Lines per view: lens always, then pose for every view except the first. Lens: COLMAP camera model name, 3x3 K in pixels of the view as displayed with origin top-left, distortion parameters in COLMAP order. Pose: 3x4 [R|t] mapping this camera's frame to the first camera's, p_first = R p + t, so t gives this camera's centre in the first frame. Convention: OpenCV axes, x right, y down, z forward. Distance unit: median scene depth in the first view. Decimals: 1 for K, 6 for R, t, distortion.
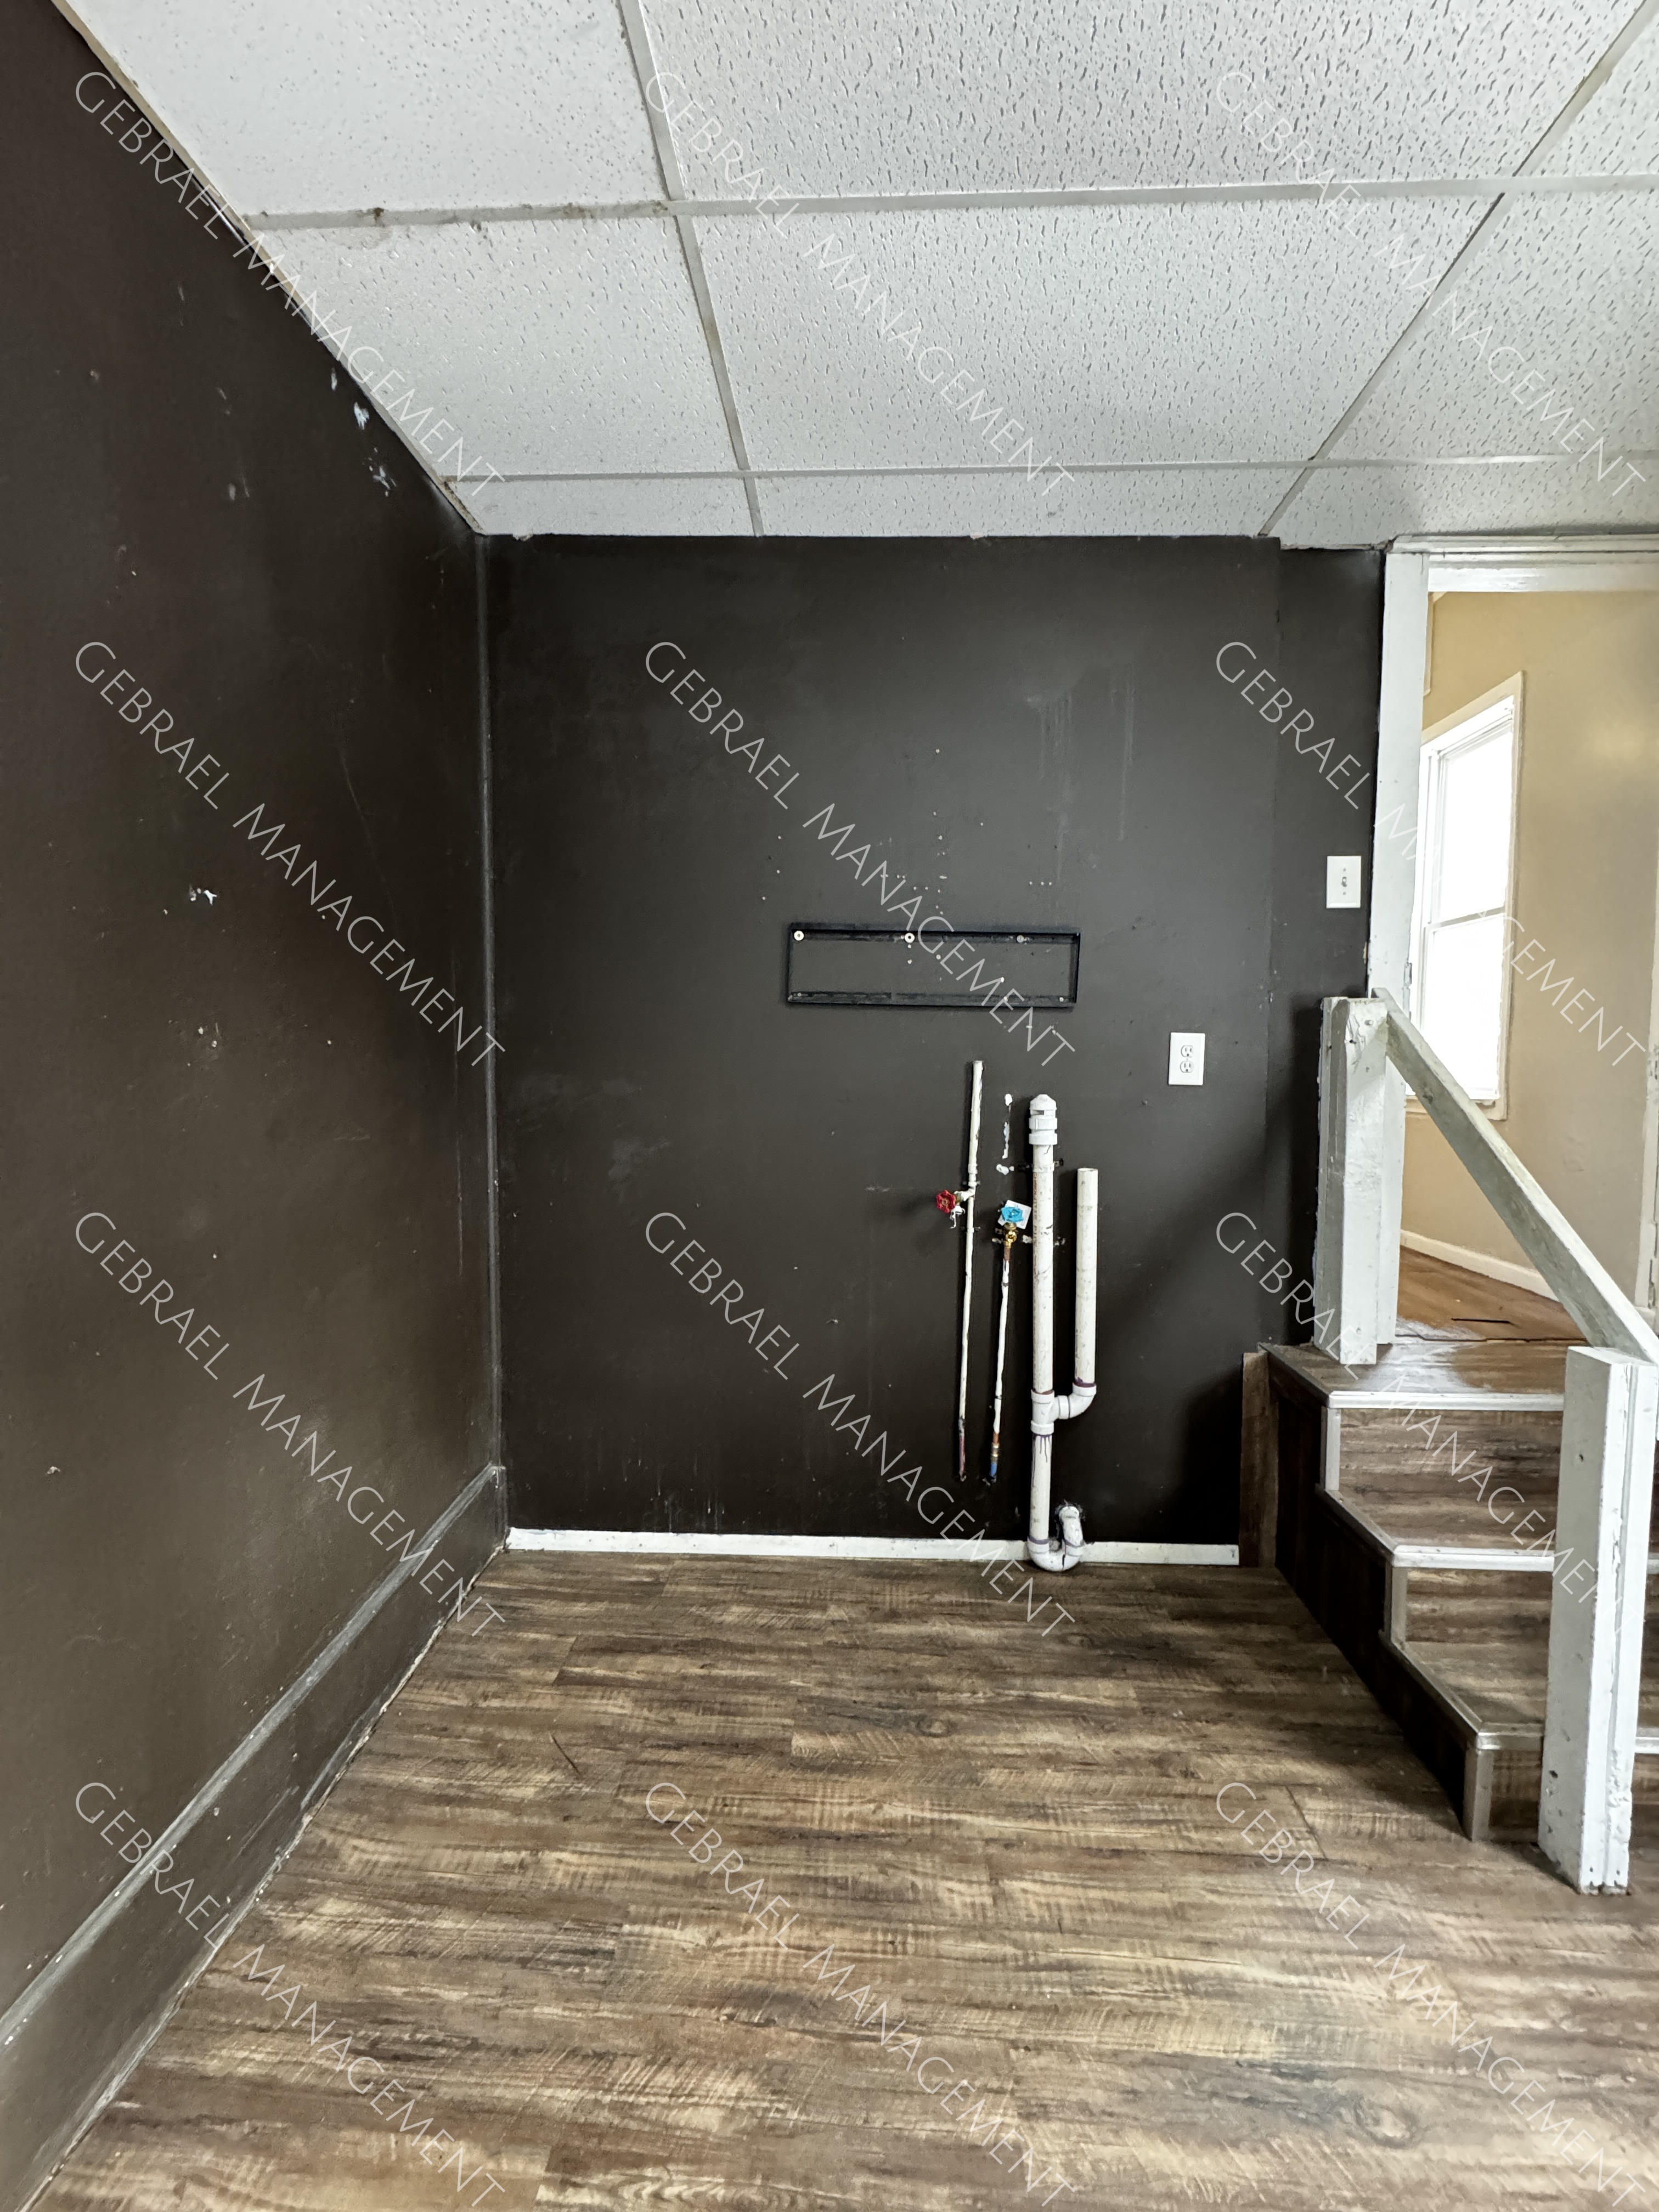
lens RADIAL K [[877.6, 0, 830.4], [0, 877.6, 1104.3], [0, 0, 1]] dist [-0.001311, -0.000107]
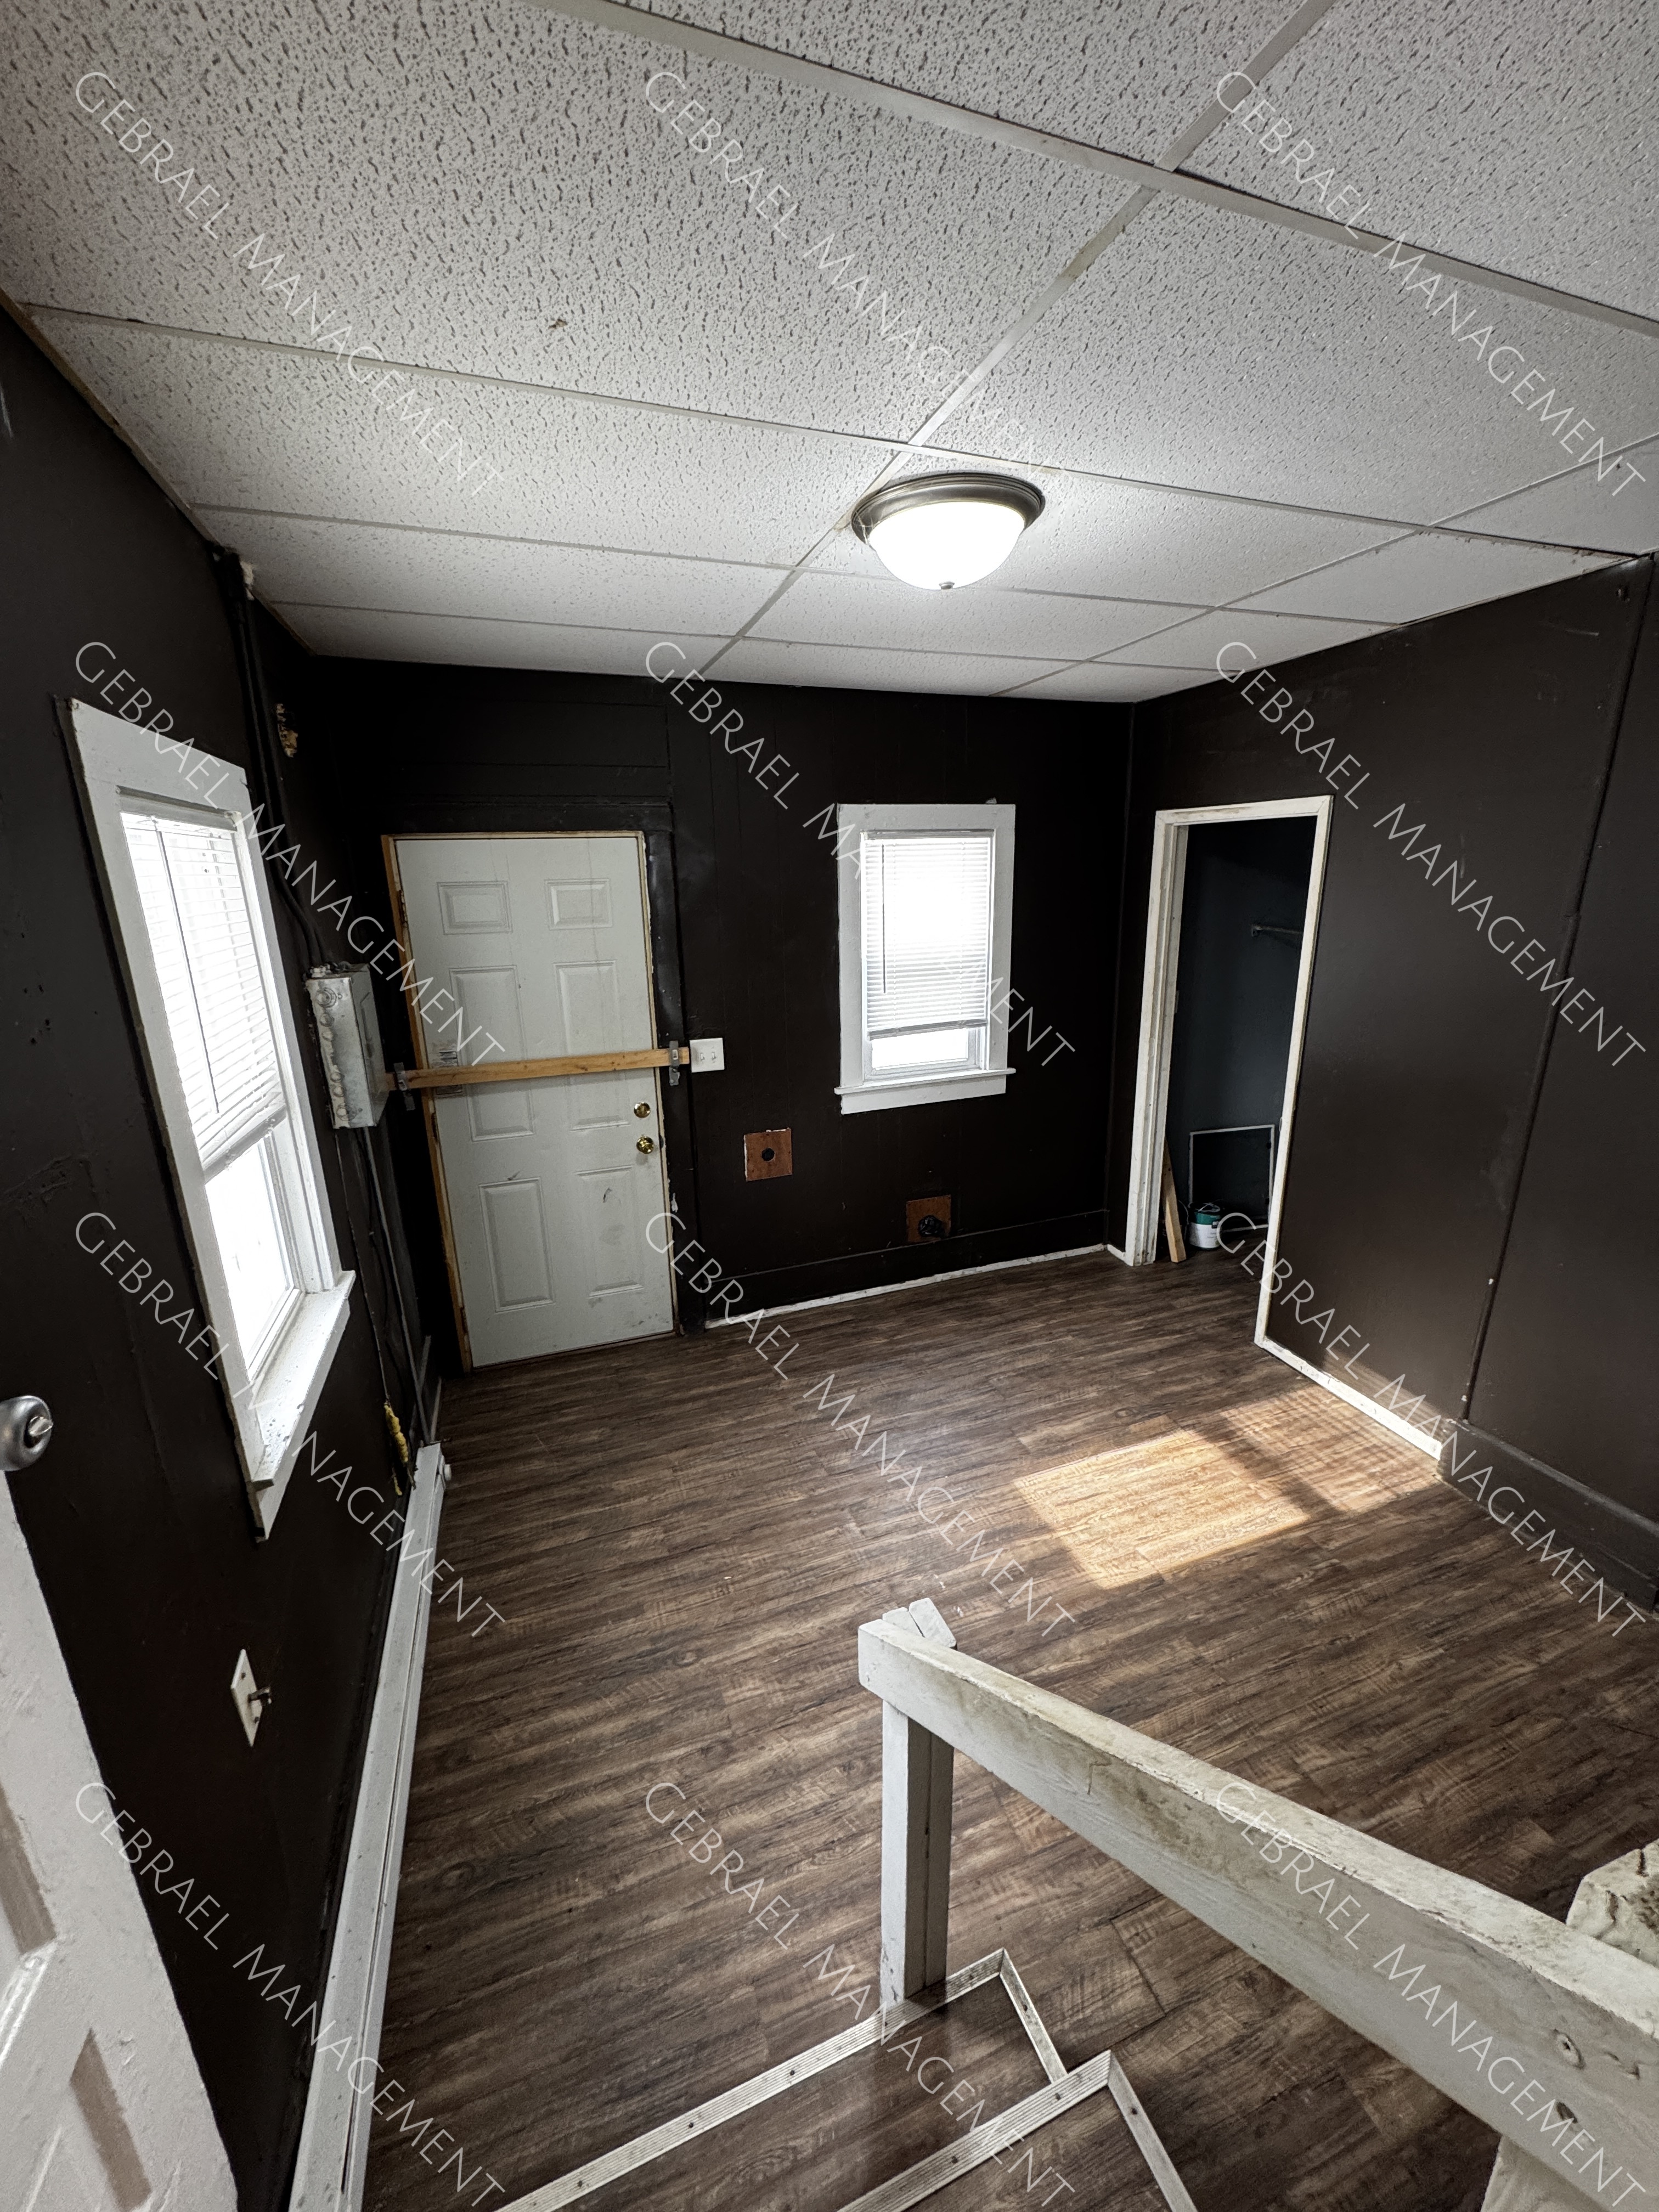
lens RADIAL K [[877.6, 0, 830.4], [0, 877.6, 1104.3], [0, 0, 1]] dist [-0.001311, -0.000107]
pose [[-0.919286, 0.105064, -0.379309, 1.318542], [-0.020069, 0.949948, 0.311763, -0.514863], [0.393078, 0.294212, -0.871165, 1.662714]]
